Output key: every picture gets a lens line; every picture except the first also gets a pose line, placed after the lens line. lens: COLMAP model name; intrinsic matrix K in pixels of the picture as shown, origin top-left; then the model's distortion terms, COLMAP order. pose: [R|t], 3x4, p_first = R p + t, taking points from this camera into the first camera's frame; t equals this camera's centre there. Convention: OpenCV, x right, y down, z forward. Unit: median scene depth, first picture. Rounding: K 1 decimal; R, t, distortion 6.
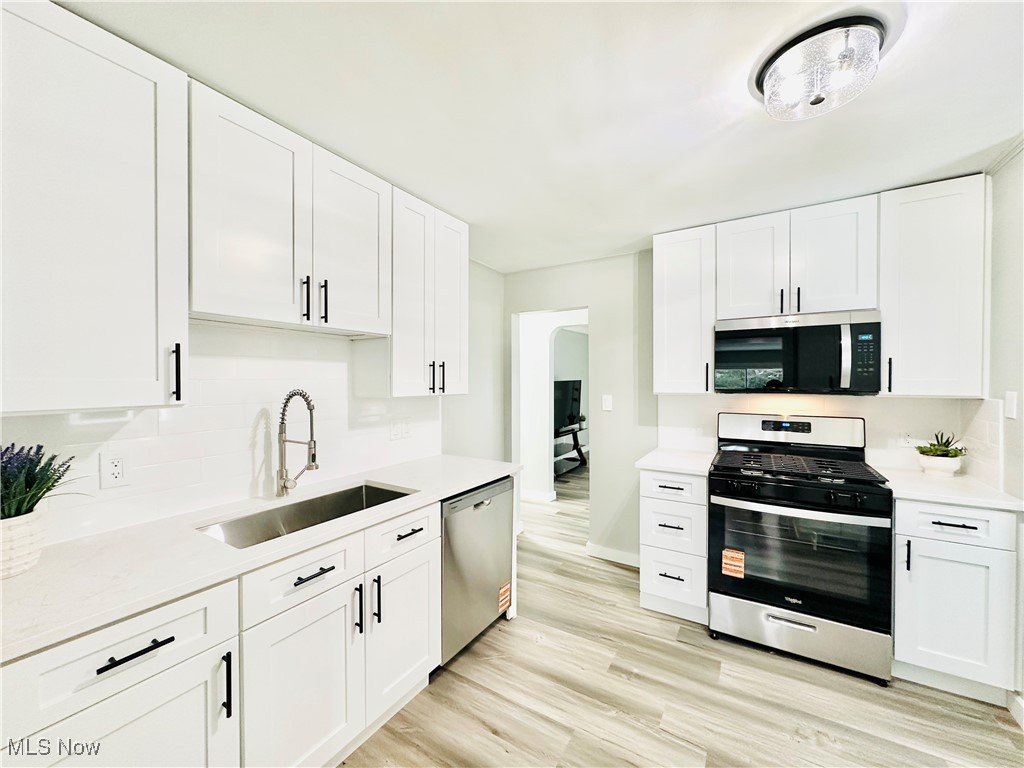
lens RADIAL K [[405.1, 0, 513.3], [0, 405.1, 383.4], [0, 0, 1]] dist [-0.001255, 0.000435]
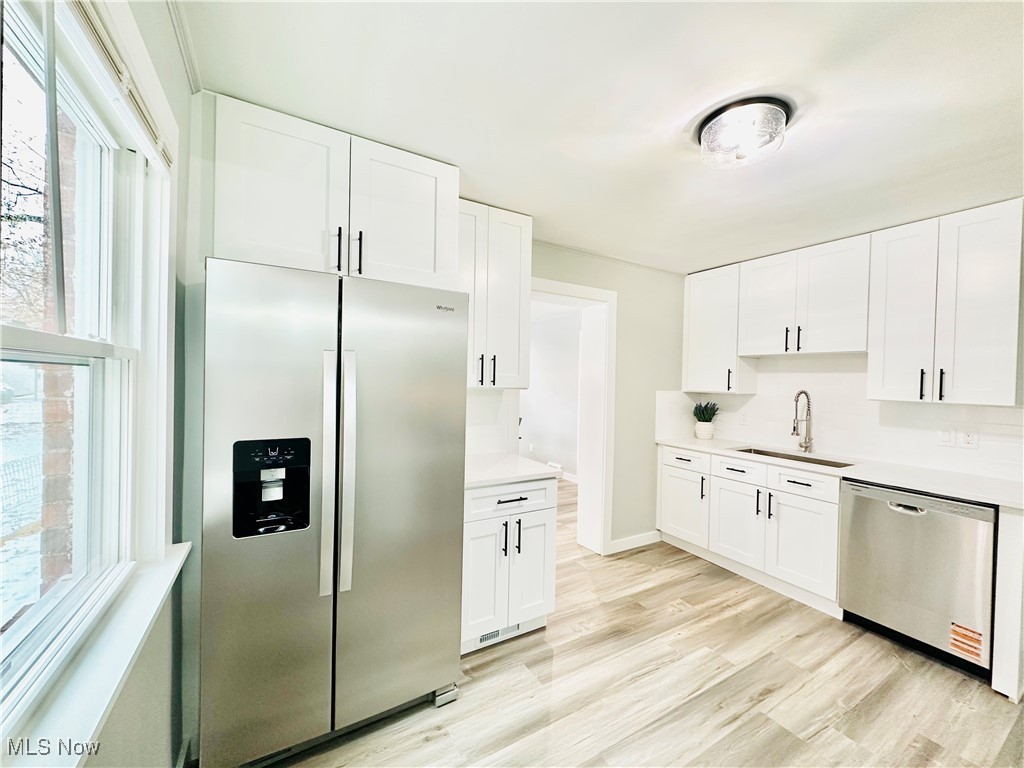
lens RADIAL K [[405.1, 0, 513.3], [0, 405.1, 383.4], [0, 0, 1]] dist [-0.001255, 0.000435]
pose [[-0.472548, -0.001324, -0.881304, 1.585255], [-0.036650, 0.999163, 0.018150, 0.001576], [0.880542, 0.040876, -0.472201, 0.726341]]
